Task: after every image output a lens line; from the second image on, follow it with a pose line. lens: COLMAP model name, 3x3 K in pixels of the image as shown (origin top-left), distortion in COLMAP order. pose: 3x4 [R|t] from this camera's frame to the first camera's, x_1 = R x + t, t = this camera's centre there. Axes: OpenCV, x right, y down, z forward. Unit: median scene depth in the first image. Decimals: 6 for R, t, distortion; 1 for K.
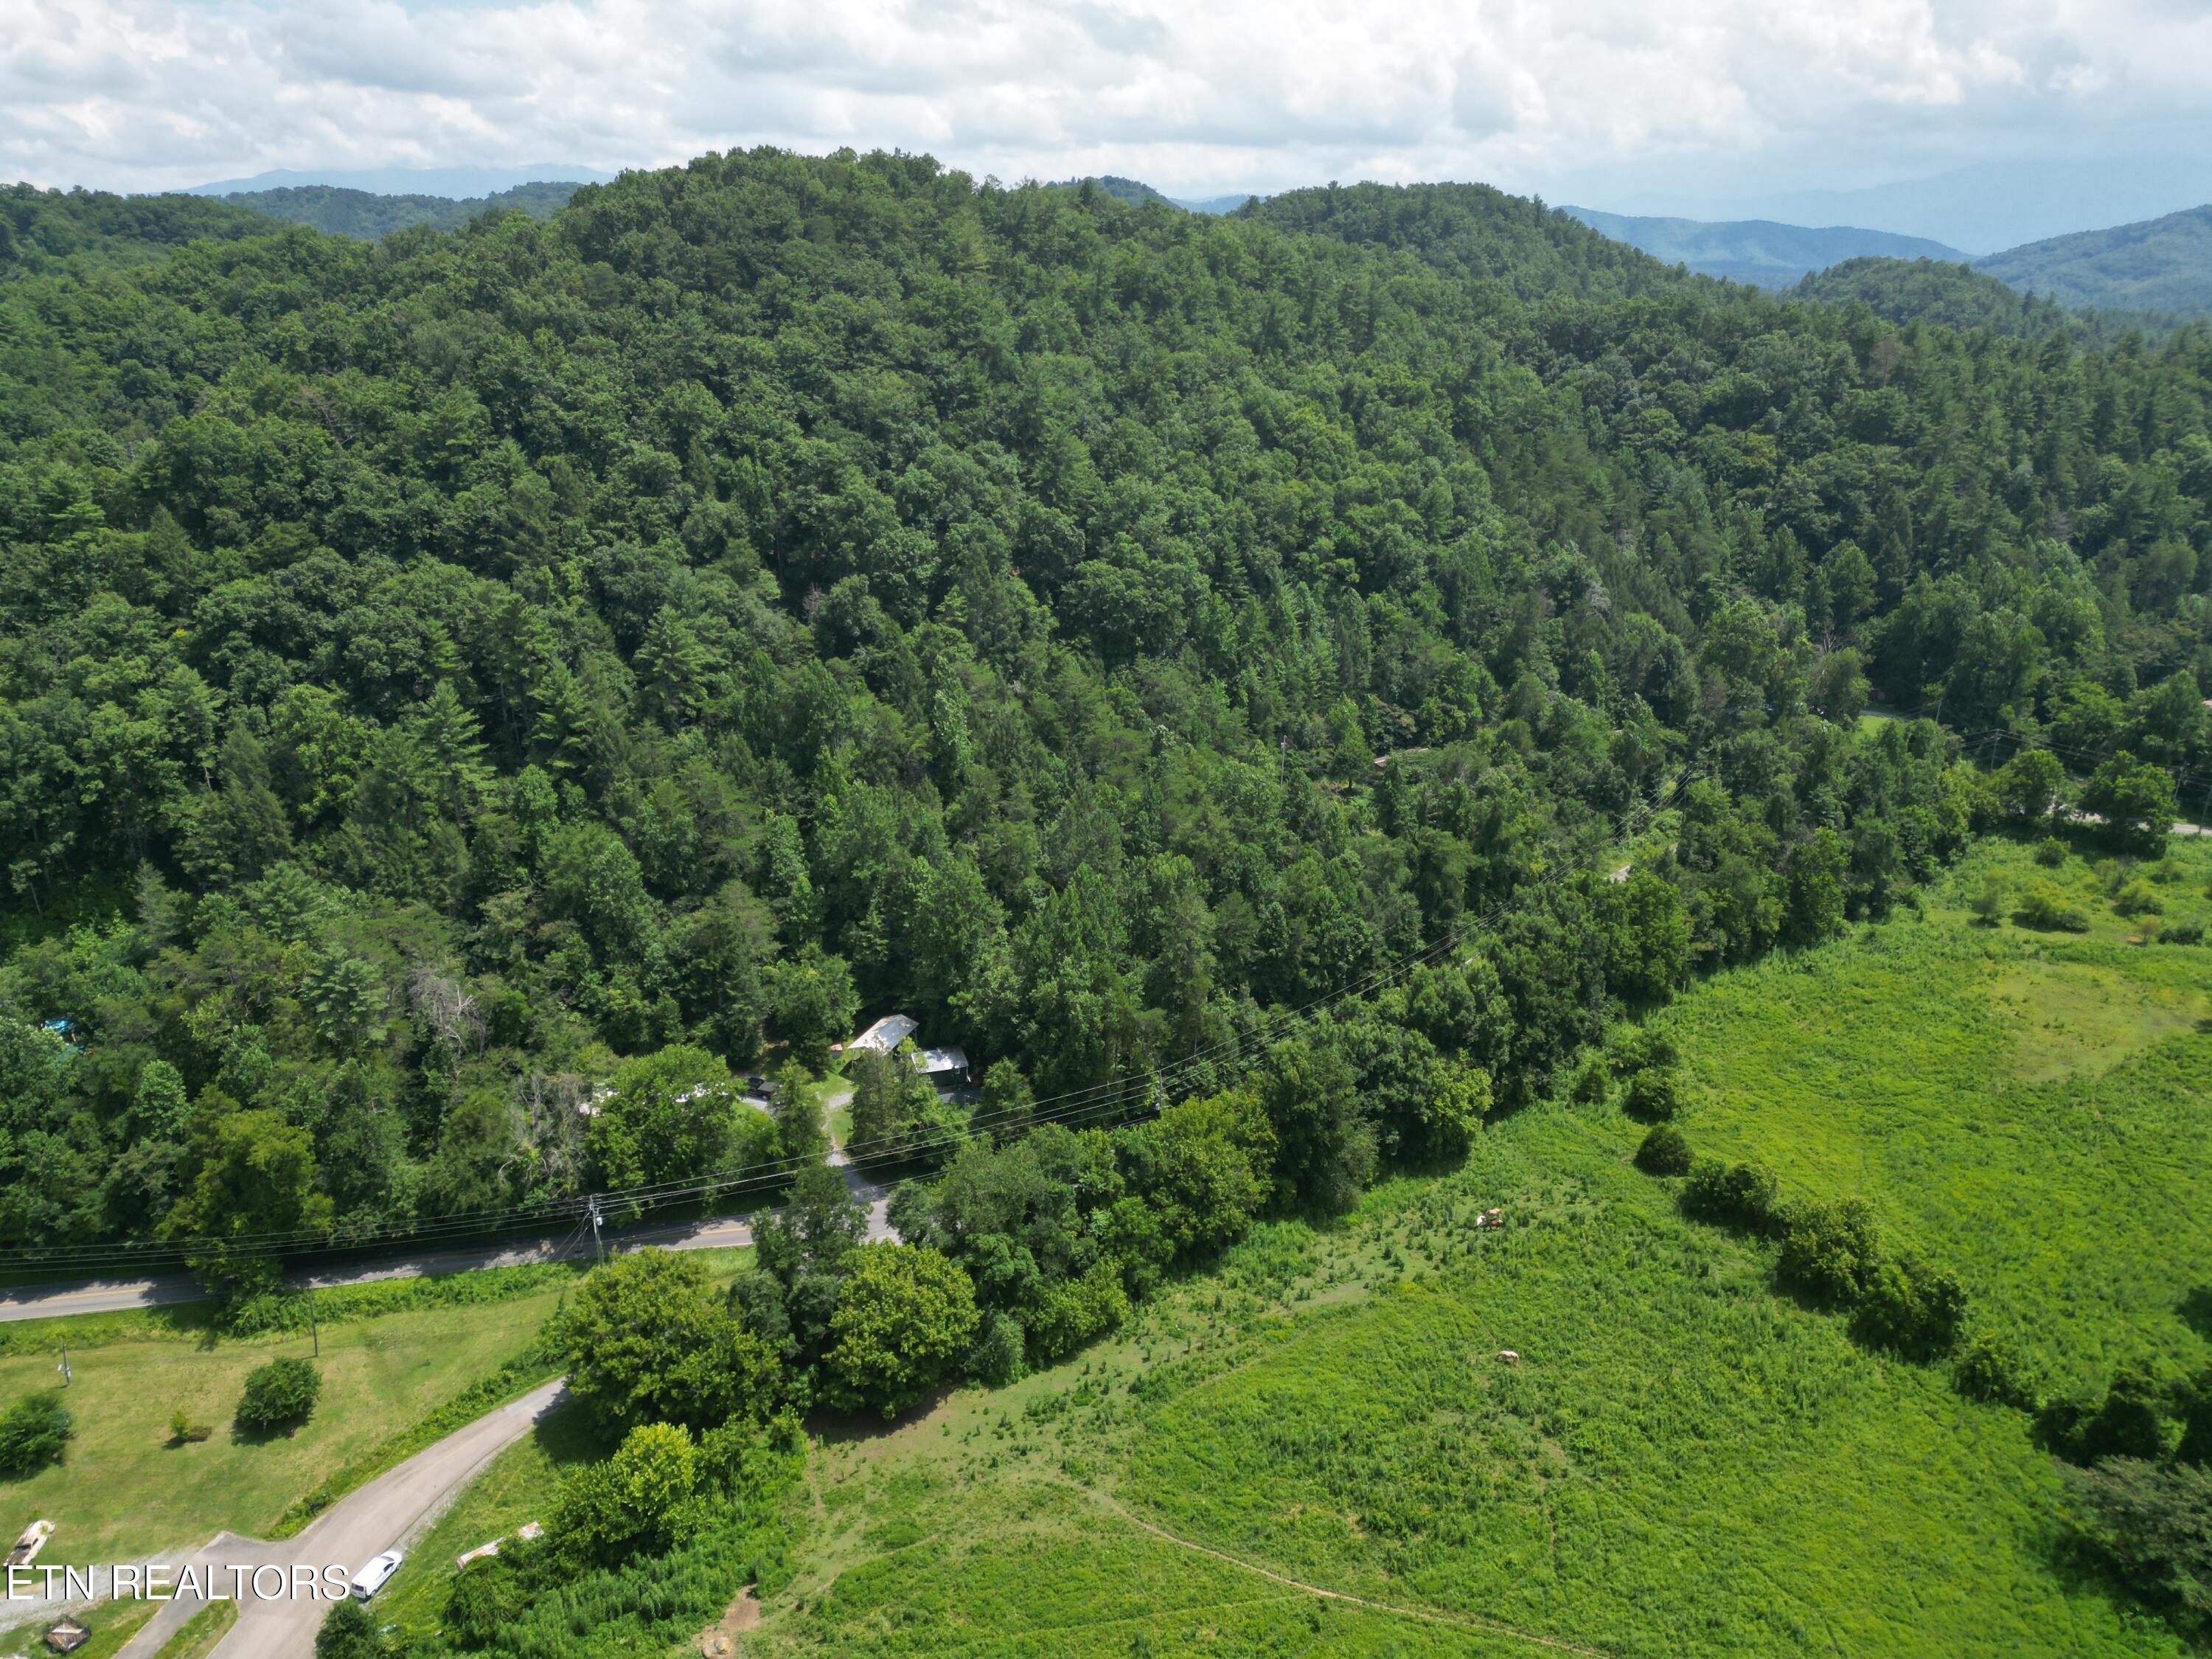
lens RADIAL K [[1536.8, 0, 1101.6], [0, 1536.8, 820.5], [0, 0, 1]] dist [0.094893, -0.118917]
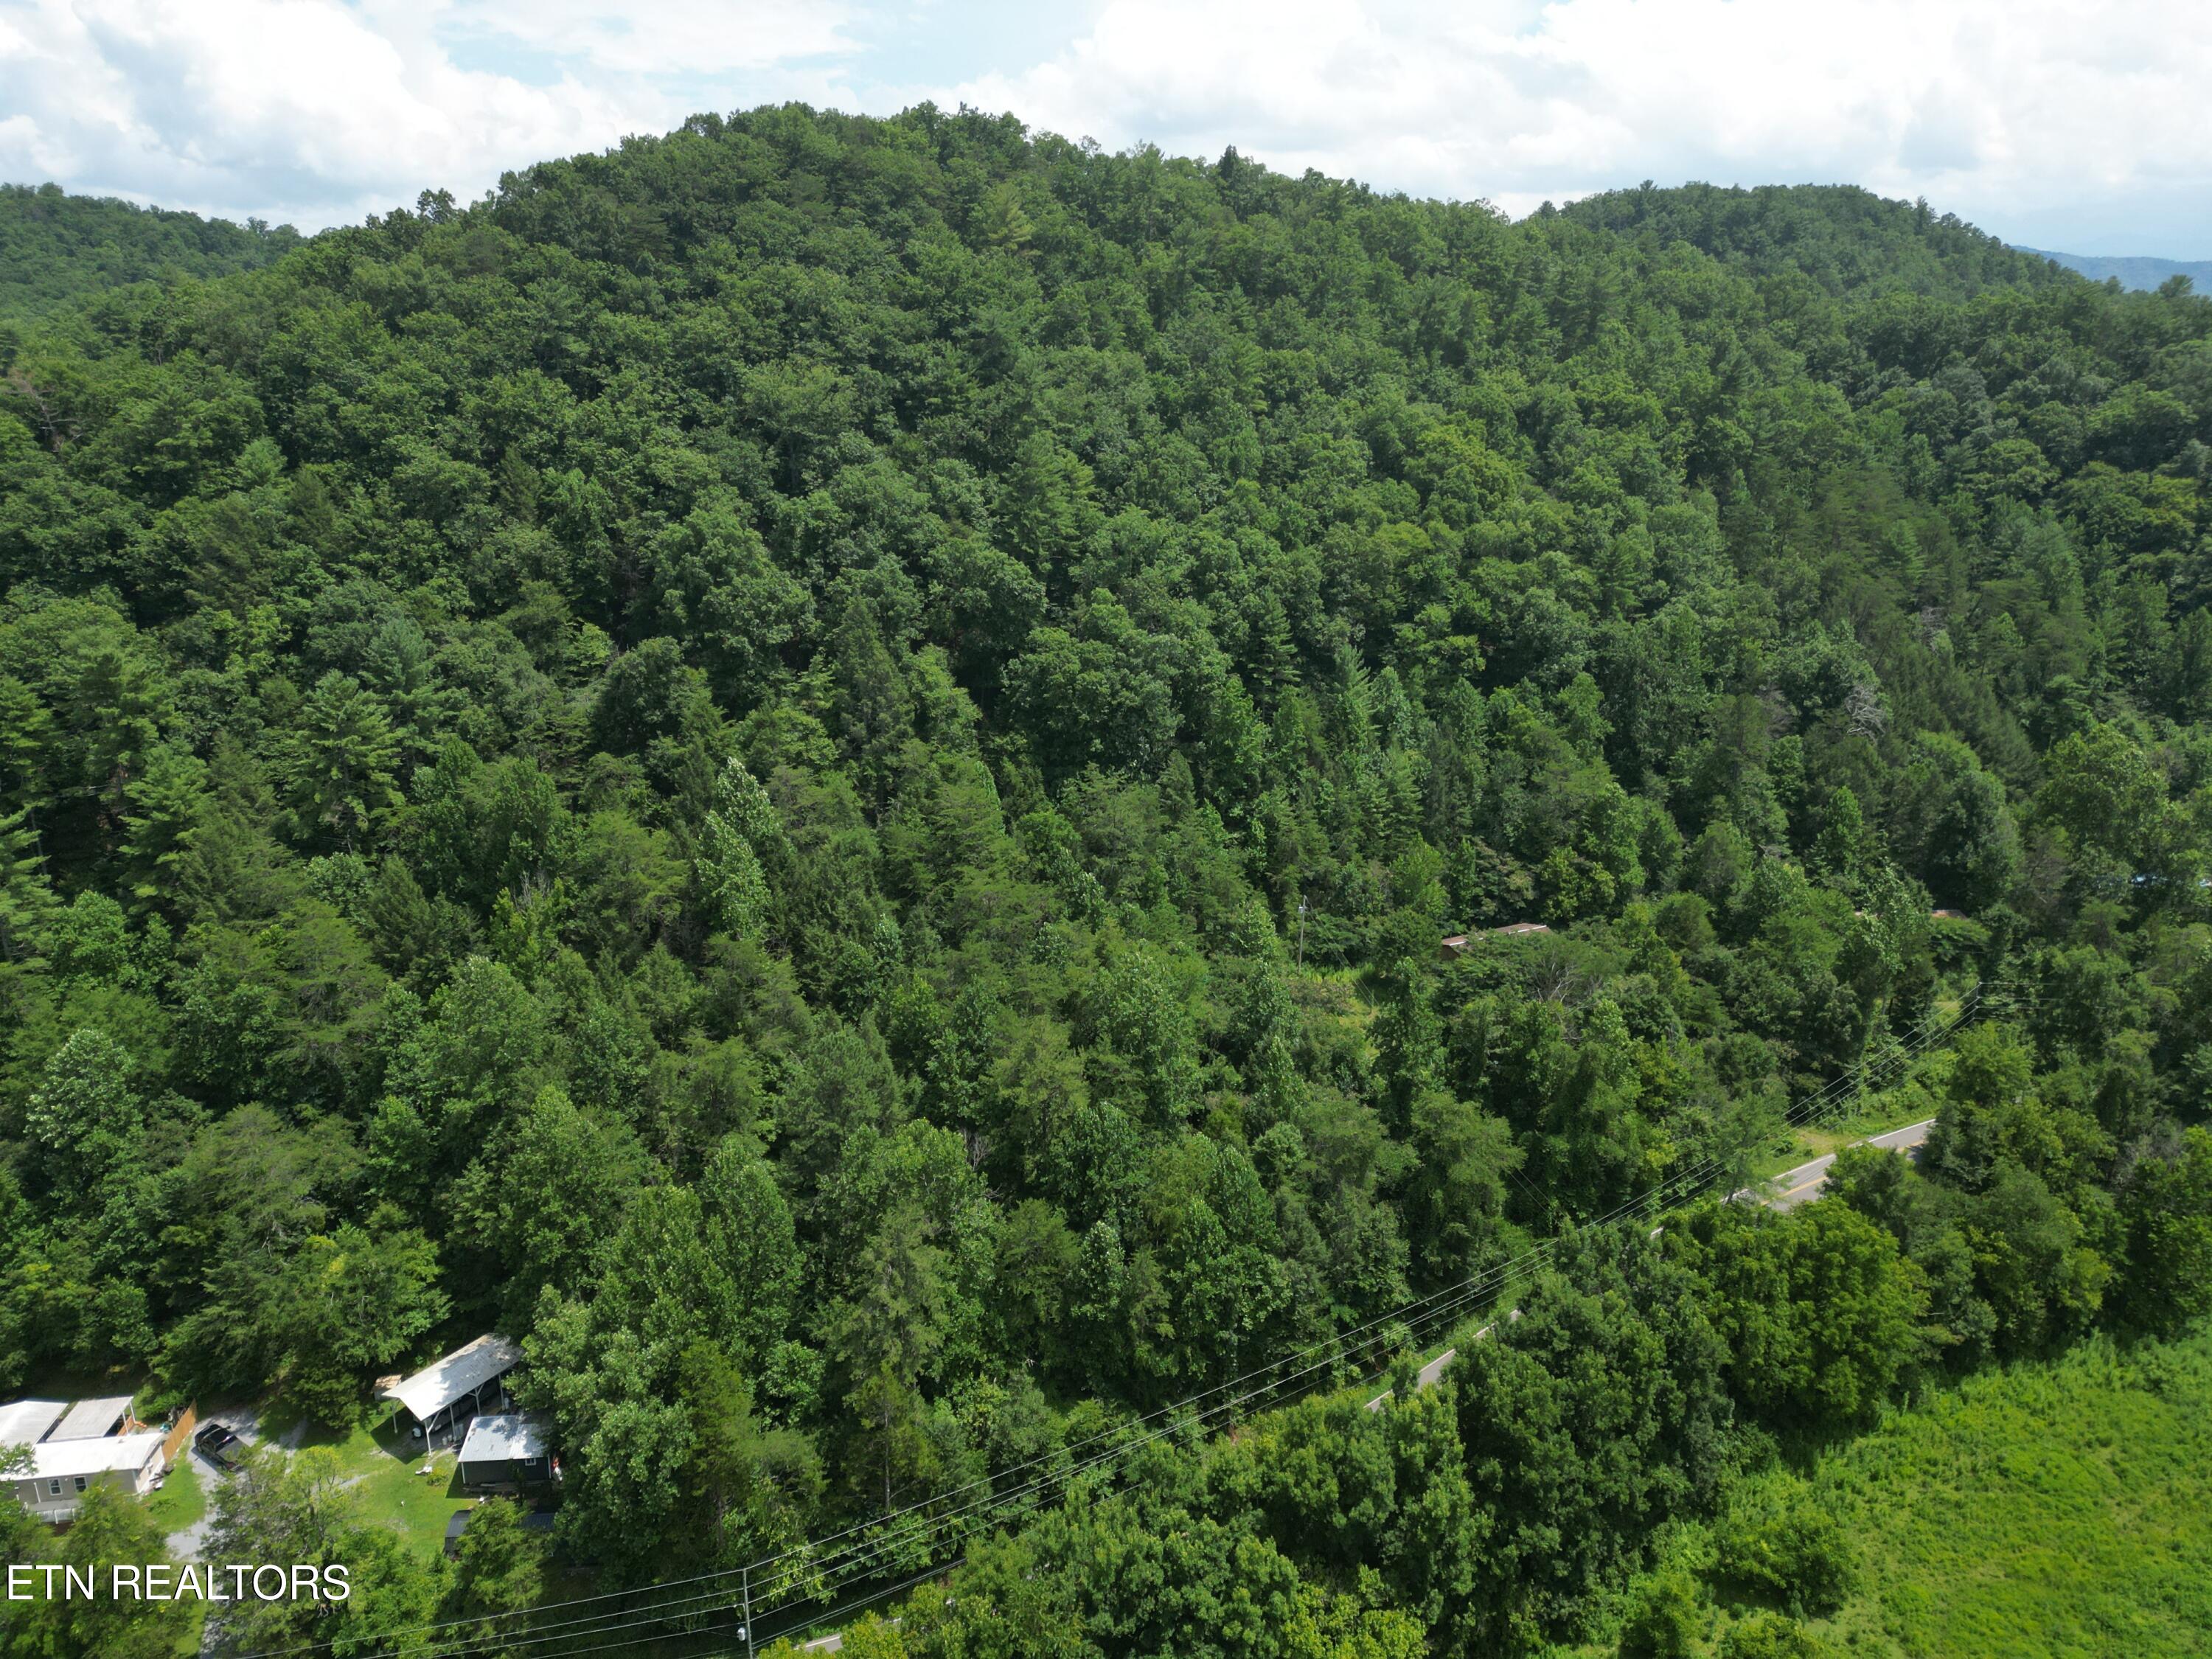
lens RADIAL K [[1531.2, 0, 1105.9], [0, 1531.2, 831.2], [0, 0, 1]] dist [0.063257, -0.053508]
pose [[0.973036, 0.065239, -0.221233, 0.169371], [-0.070759, 0.997347, -0.017112, -0.061949], [0.219529, 0.032305, 0.975071, 0.308652]]
